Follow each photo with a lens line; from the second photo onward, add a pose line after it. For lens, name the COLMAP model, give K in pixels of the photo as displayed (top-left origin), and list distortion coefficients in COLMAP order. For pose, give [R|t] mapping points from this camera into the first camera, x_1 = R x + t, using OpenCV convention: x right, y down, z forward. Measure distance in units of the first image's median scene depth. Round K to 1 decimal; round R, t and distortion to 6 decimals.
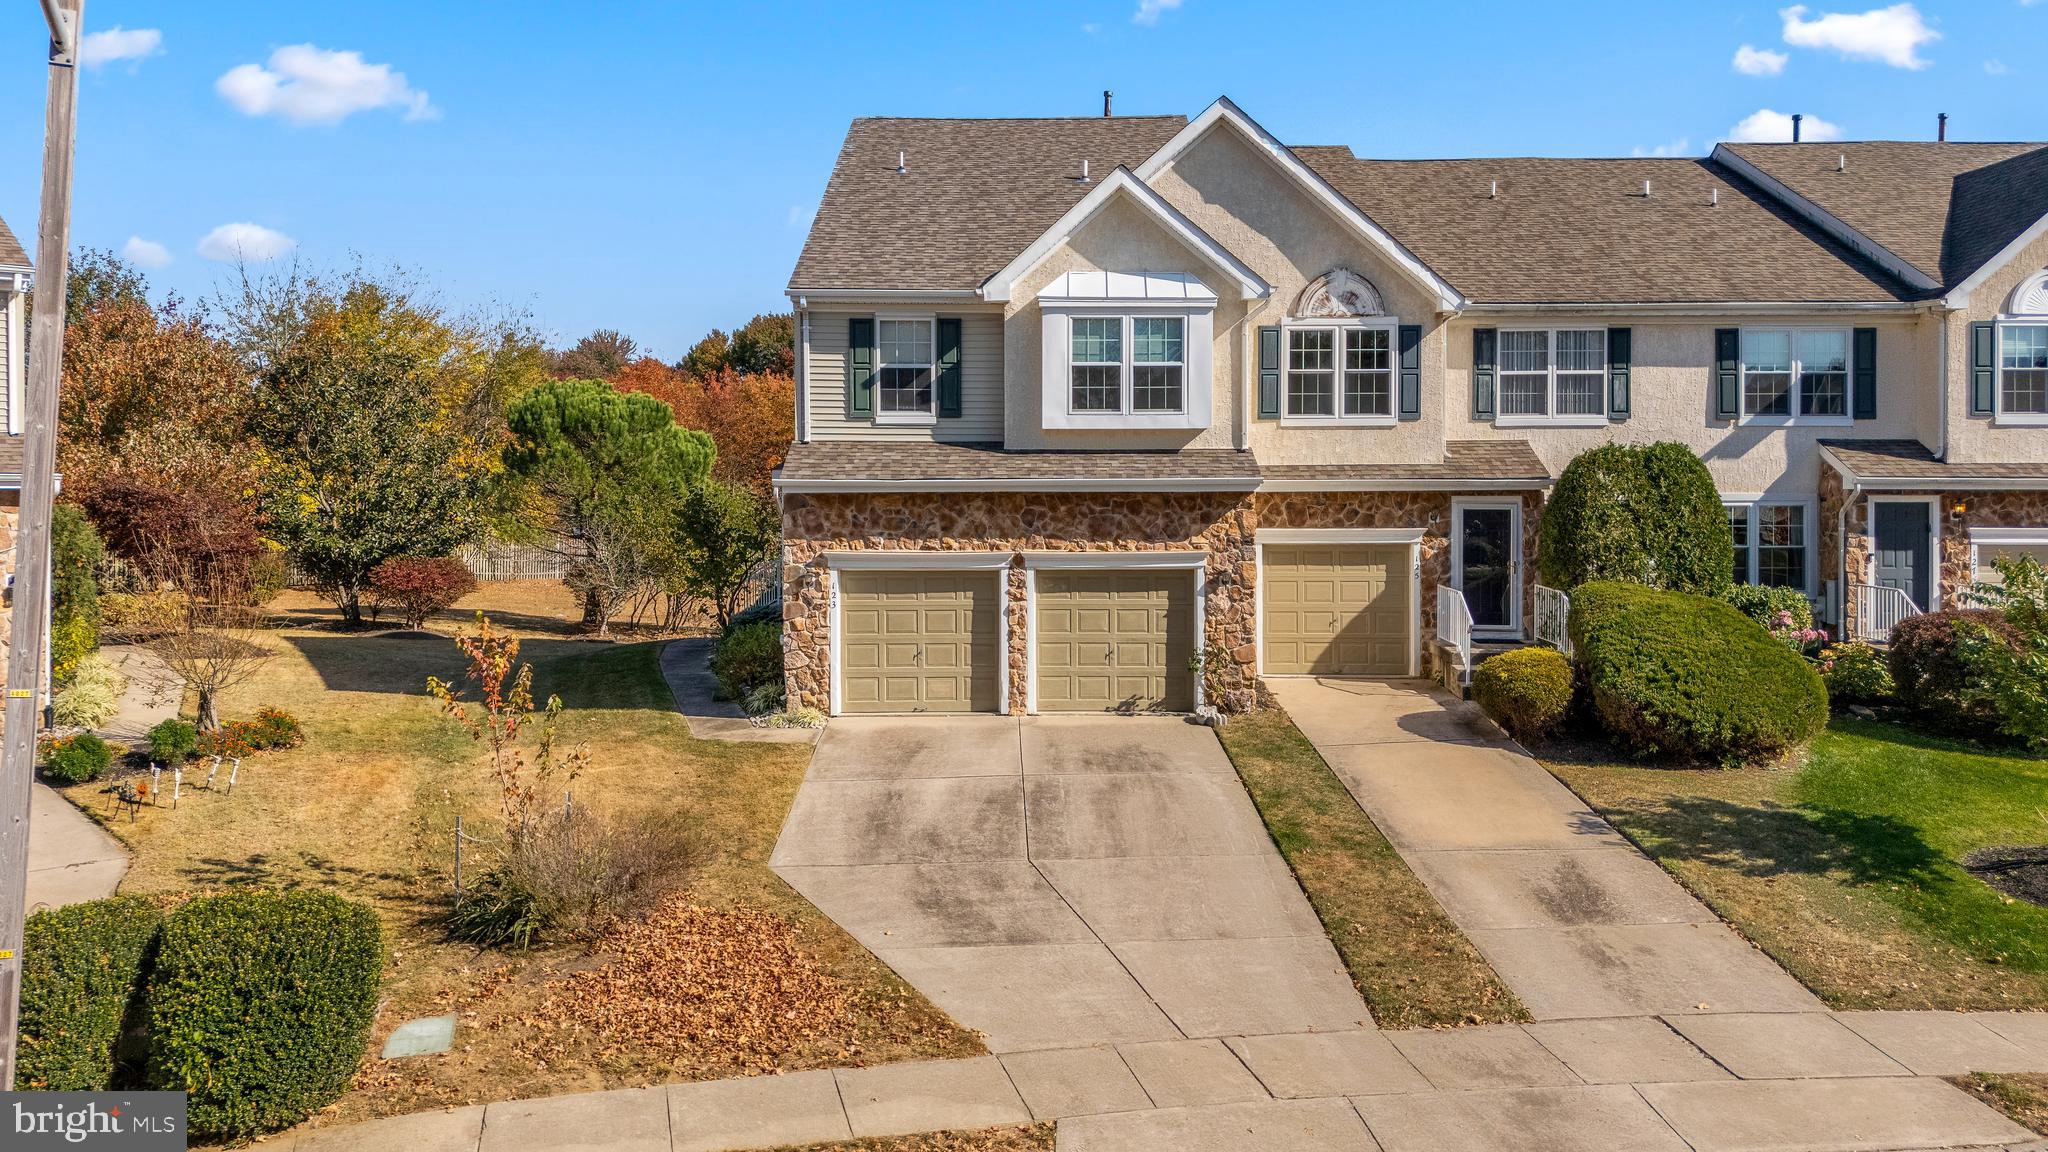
lens RADIAL K [[1531.5, 0, 1105.3], [0, 1531.5, 575.0], [0, 0, 1]] dist [-0.003397, -0.001872]
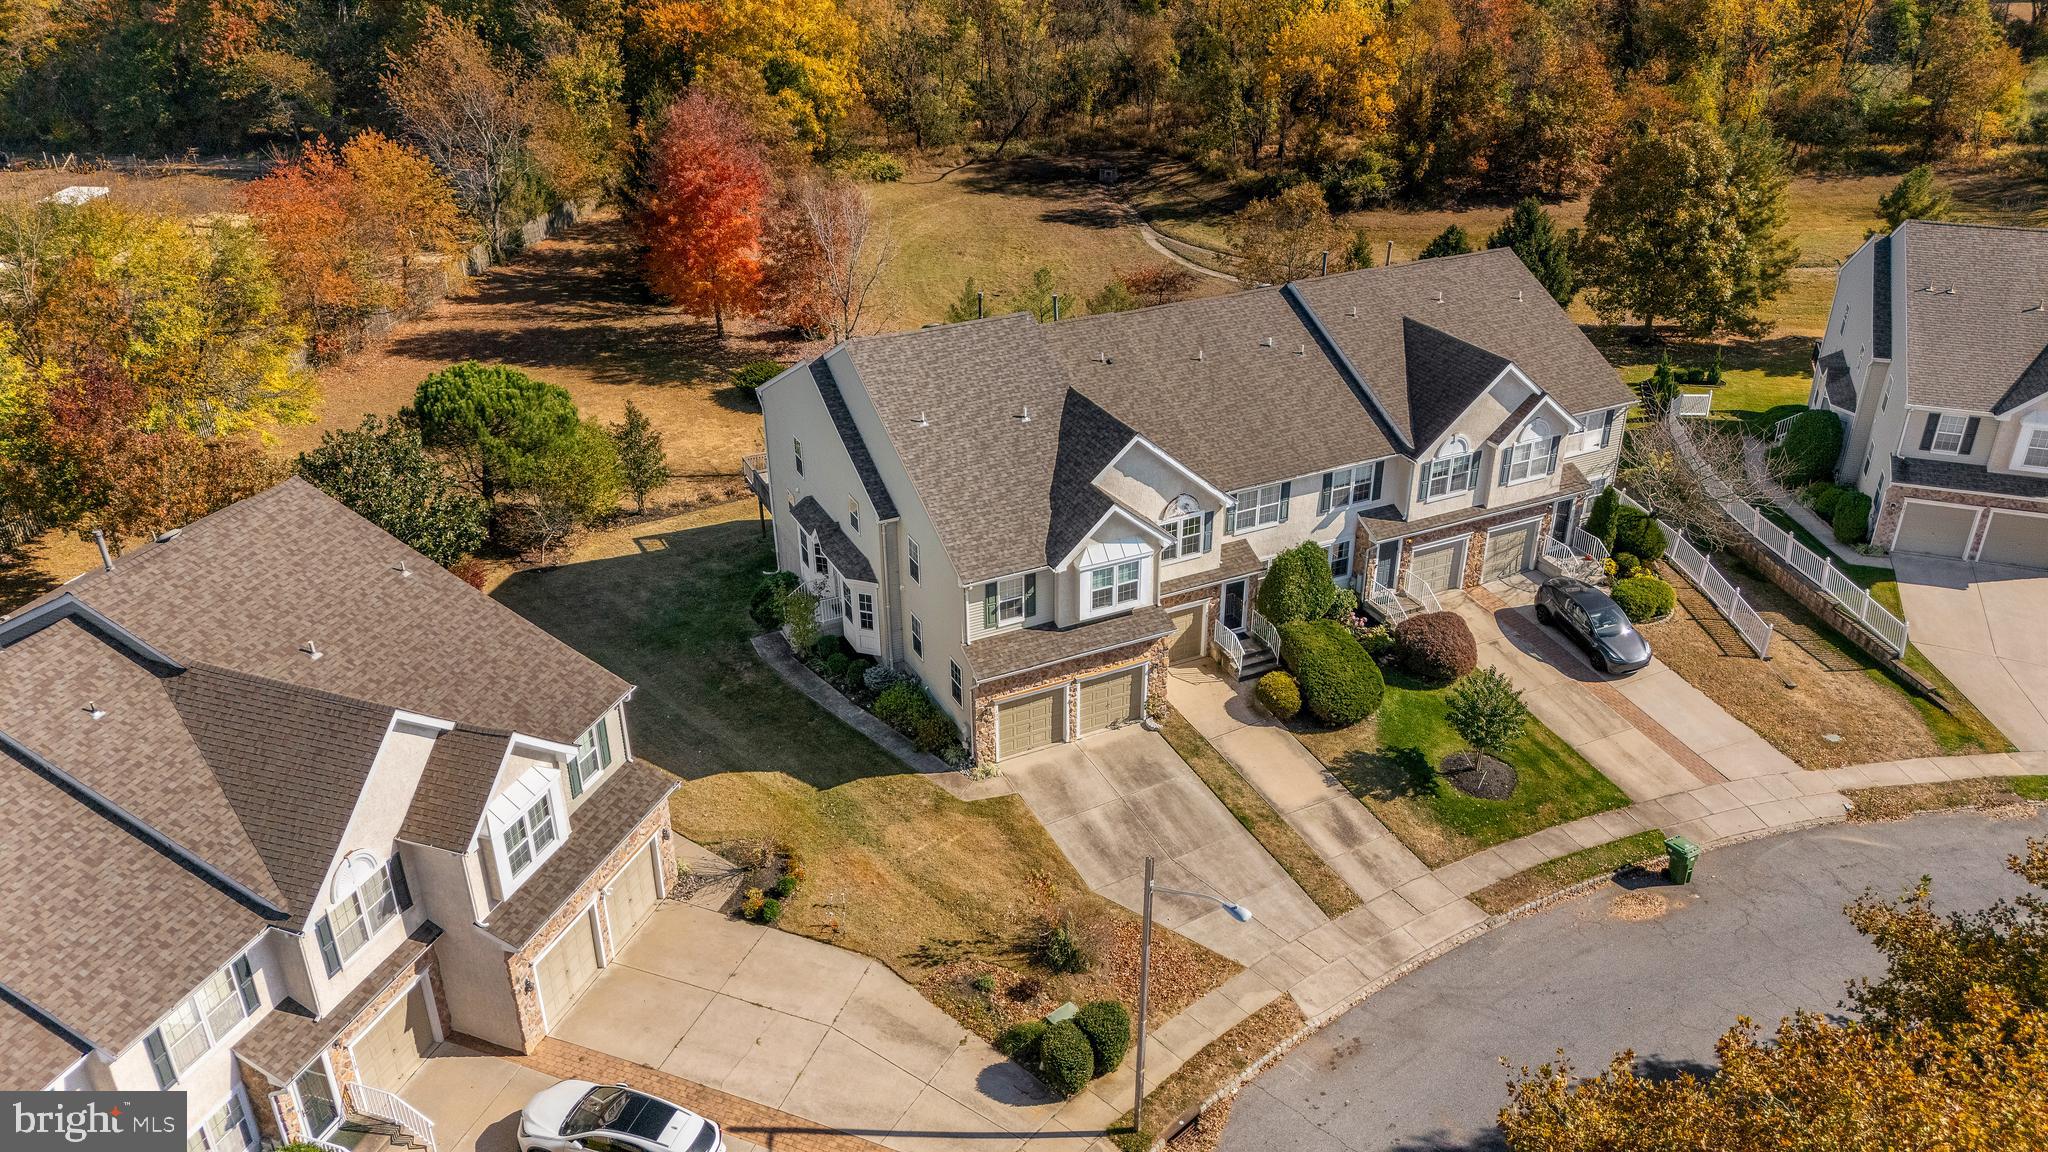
lens RADIAL K [[1531.5, 0, 1105.3], [0, 1531.5, 575.0], [0, 0, 1]] dist [-0.003397, -0.001872]
pose [[0.881117, -0.202595, 0.427303, -0.881509], [-0.013250, 0.892652, 0.450551, -1.081833], [-0.472712, -0.402651, 0.783847, -0.637049]]
